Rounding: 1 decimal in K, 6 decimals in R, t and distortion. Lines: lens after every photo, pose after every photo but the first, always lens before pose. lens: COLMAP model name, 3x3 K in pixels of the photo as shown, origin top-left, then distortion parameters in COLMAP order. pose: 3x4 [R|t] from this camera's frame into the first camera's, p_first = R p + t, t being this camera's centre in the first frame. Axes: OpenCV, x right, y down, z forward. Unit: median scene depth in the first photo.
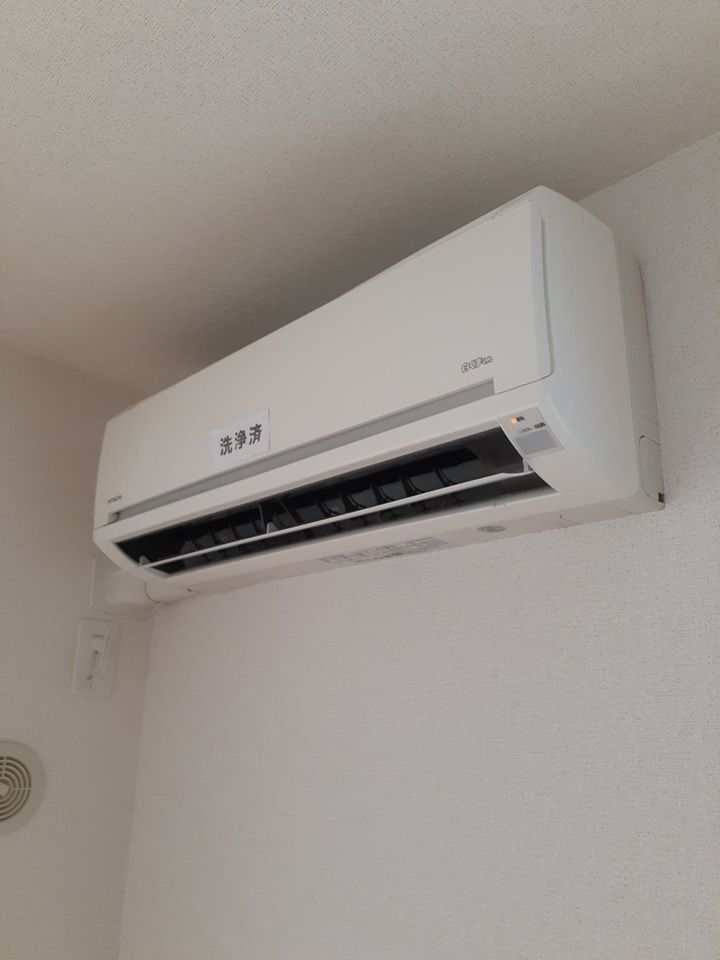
lens RADIAL K [[762.0, 0, 360.4], [0, 762.0, 481.0], [0, 0, 1]] dist [0.077597, 0.004991]
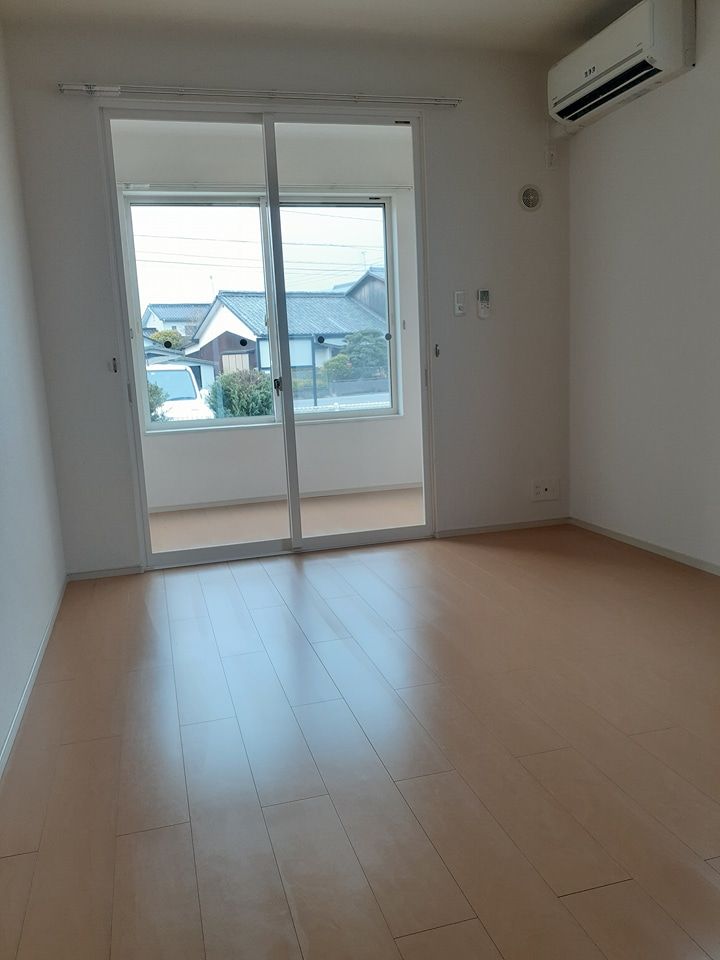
lens RADIAL K [[762.0, 0, 358.9], [0, 762.0, 481.5], [0, 0, 1]] dist [0.077597, 0.004991]
pose [[0.866451, 0.021677, -0.498792, 0.742521], [0.220503, 0.879723, 0.421267, -0.142988], [0.447930, -0.474992, 0.757457, -3.037458]]
